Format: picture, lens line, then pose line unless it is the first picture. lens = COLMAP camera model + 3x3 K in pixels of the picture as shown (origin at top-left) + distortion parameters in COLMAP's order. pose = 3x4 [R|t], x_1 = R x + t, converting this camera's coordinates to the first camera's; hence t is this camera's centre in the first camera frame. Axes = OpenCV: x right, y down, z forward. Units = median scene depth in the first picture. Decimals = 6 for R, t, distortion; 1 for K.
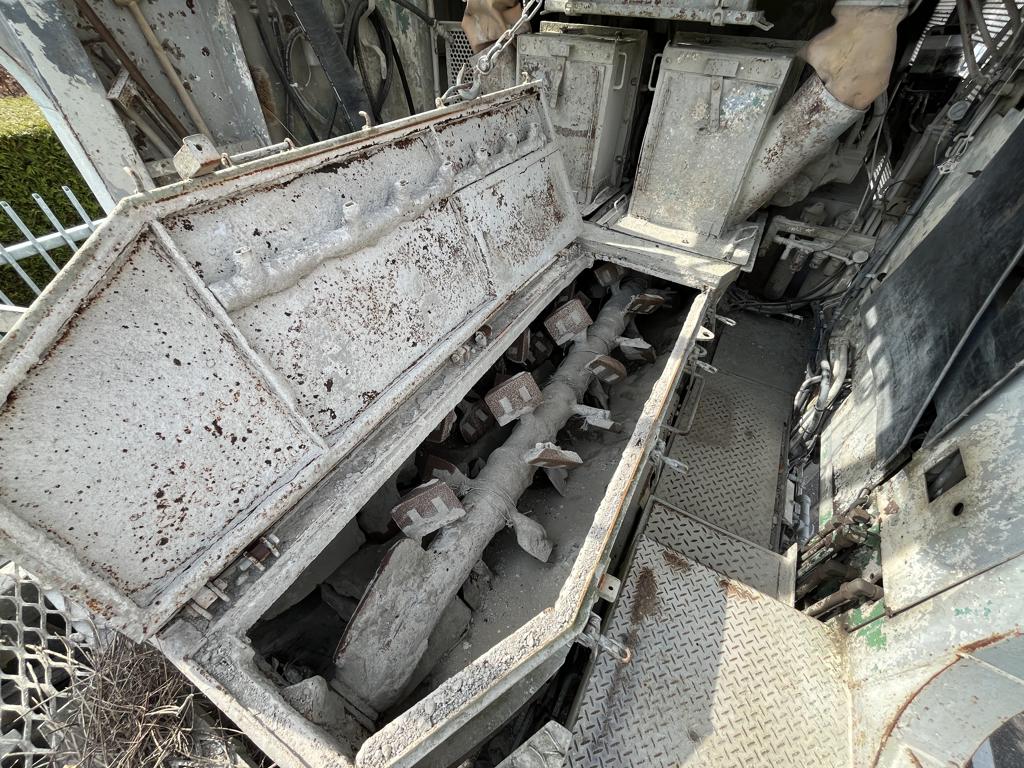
lens RADIAL K [[415.8, 0, 512.6], [0, 415.8, 385.7], [0, 0, 1]] dist [-0.001986, -0.000313]
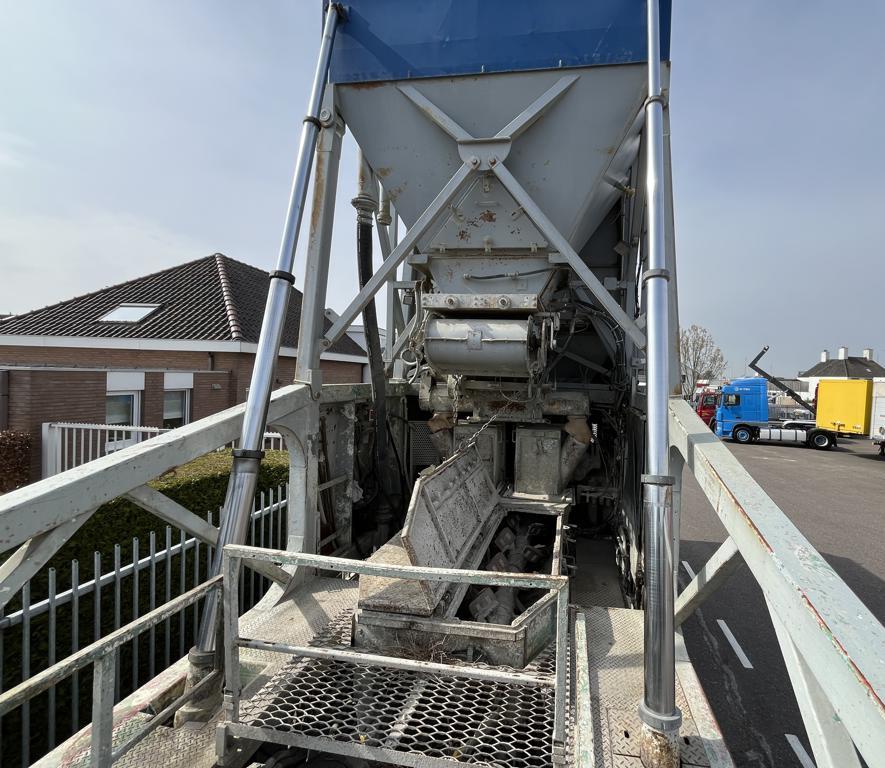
lens RADIAL K [[411.9, 0, 524.2], [0, 411.9, 376.4], [0, 0, 1]] dist [-0.002939, -0.000426]
pose [[0.921304, -0.006438, 0.388790, -0.550283], [0.271265, 0.727011, -0.630770, 0.553990], [-0.278593, 0.686596, 0.671544, -0.912766]]
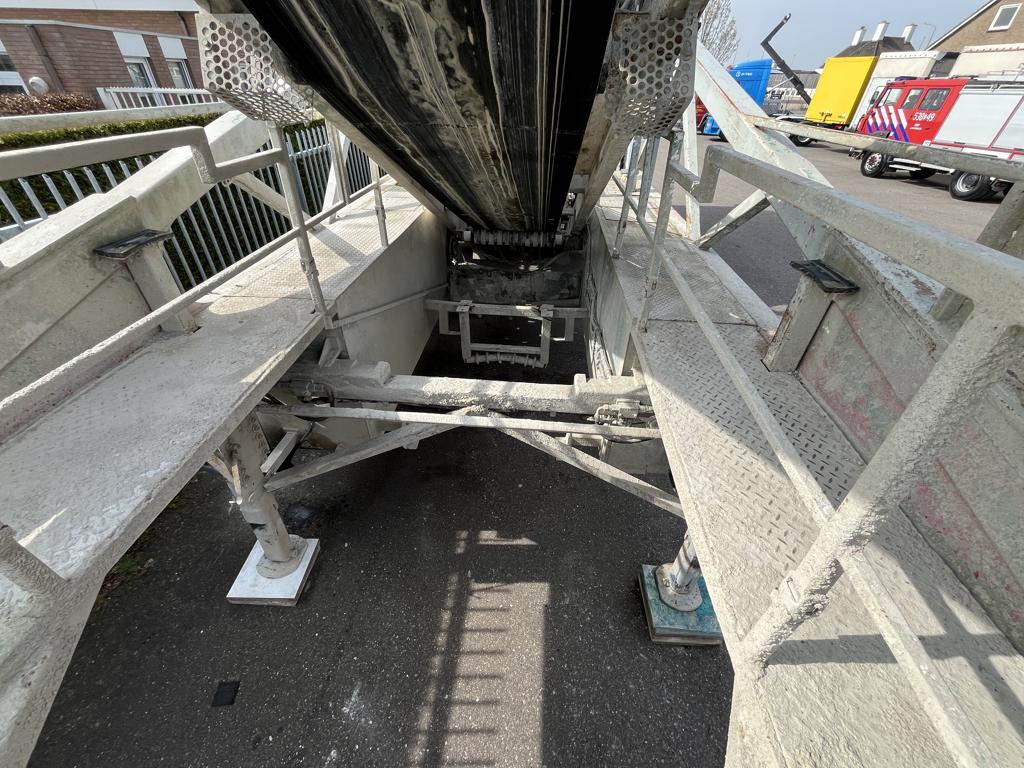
lens RADIAL K [[415.8, 0, 517.4], [0, 415.8, 382.5], [0, 0, 1]] dist [-0.001986, -0.000313]
pose [[0.900977, -0.267356, 0.341705, -1.535973], [0.308001, 0.948827, -0.069730, 1.686774], [-0.305576, 0.168070, 0.937217, -1.555006]]
